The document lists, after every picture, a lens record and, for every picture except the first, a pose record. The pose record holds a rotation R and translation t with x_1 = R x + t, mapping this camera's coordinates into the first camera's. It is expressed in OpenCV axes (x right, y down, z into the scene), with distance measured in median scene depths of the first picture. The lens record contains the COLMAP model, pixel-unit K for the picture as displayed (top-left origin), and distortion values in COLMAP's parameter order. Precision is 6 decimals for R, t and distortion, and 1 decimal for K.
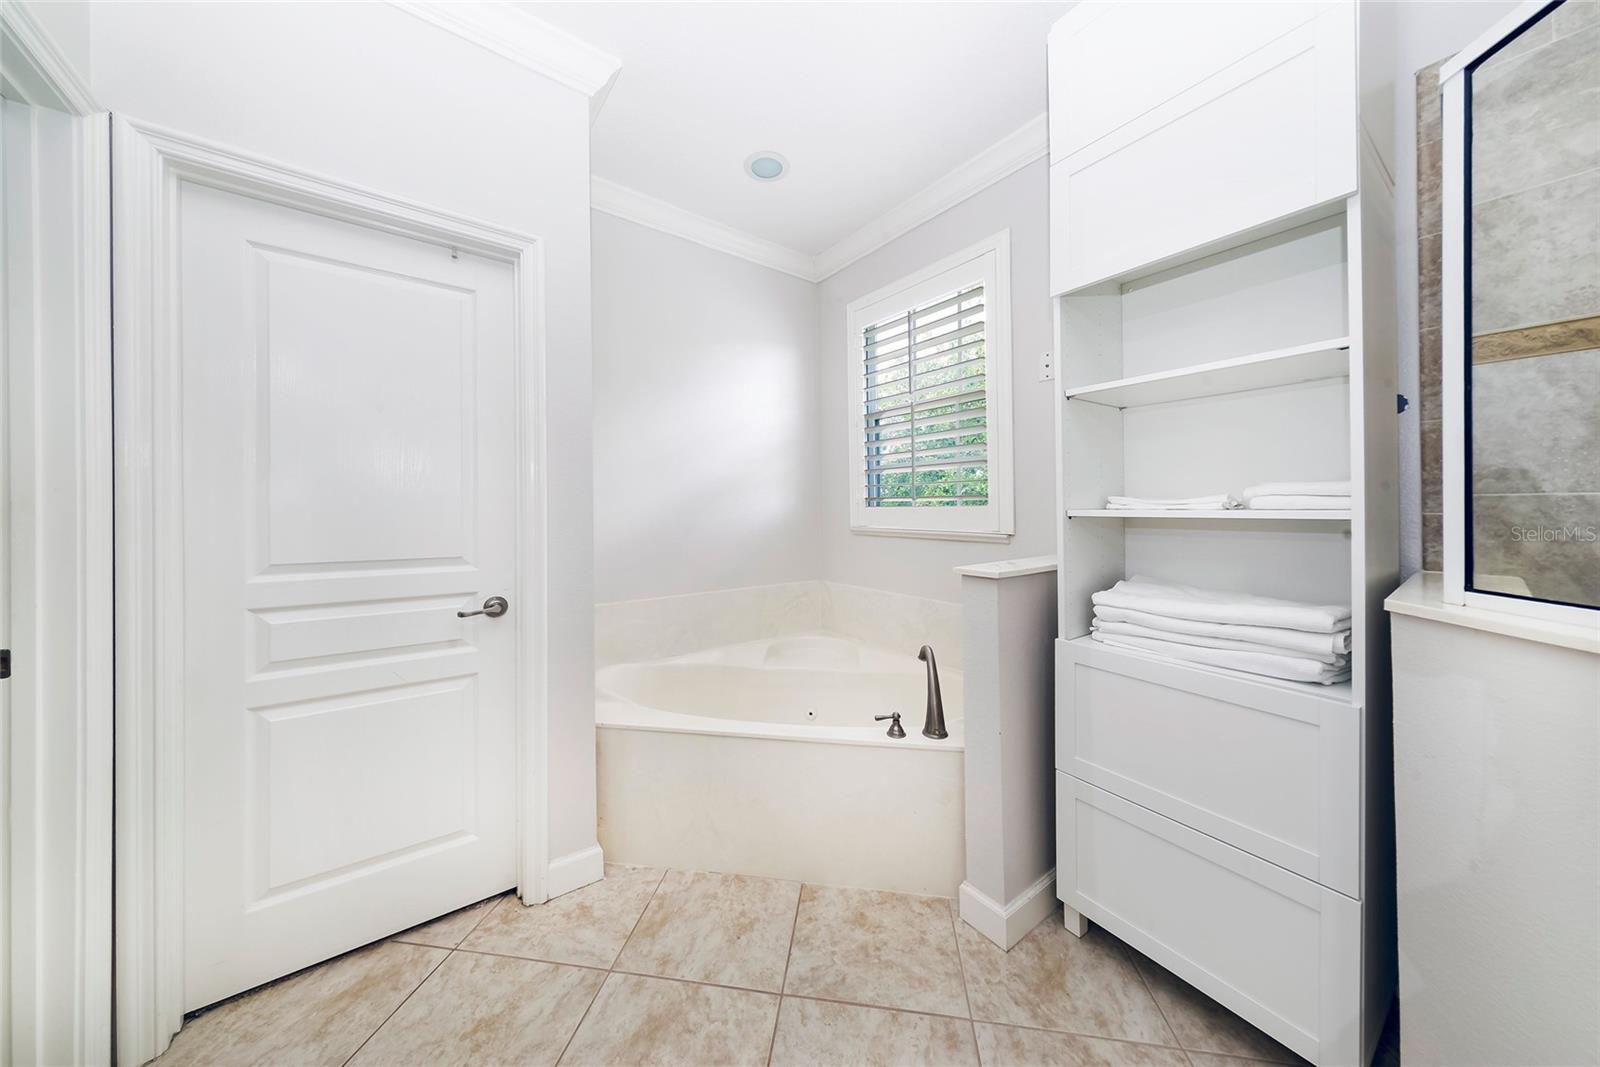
lens RADIAL K [[506.9, 0, 800.6], [0, 506.9, 502.1], [0, 0, 1]] dist [-0.000058, -0.000009]
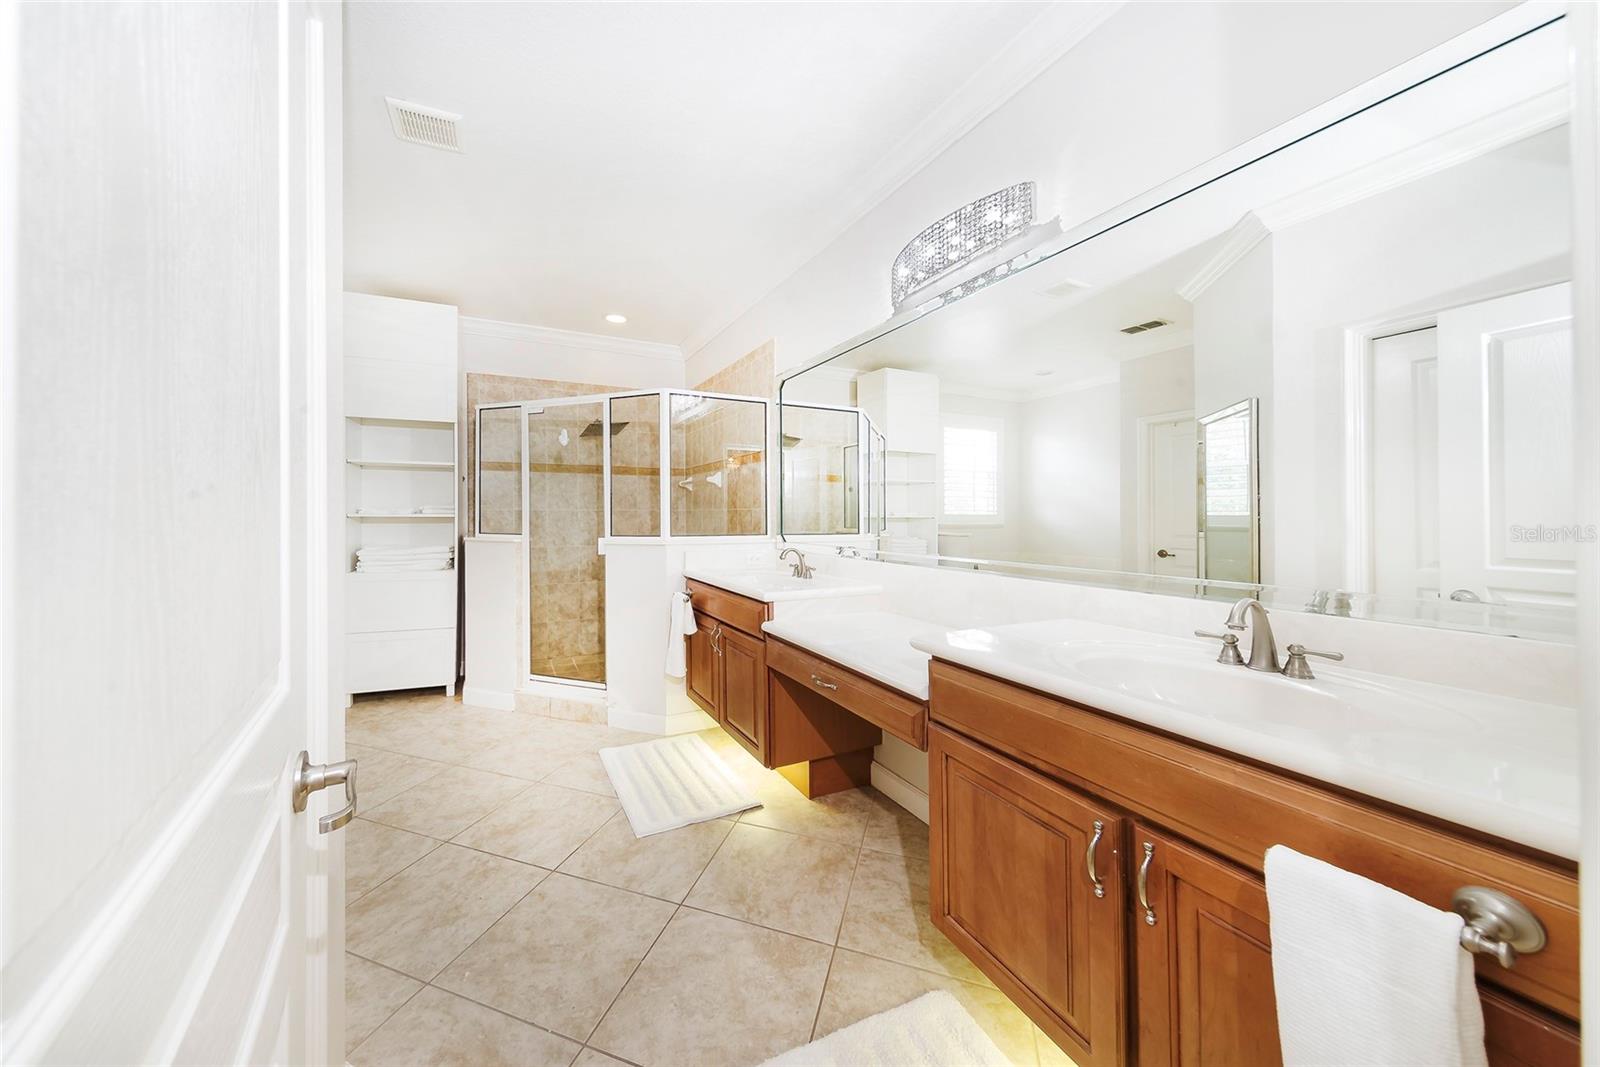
lens RADIAL K [[512.1, 0, 792.1], [0, 512.1, 521.1], [0, 0, 1]] dist [0.000066, -0.000016]
pose [[0.085741, 0.004058, 0.996309, -1.995419], [0.003046, 0.999986, -0.004335, 0.086271], [-0.996313, 0.003406, 0.085727, -1.436509]]
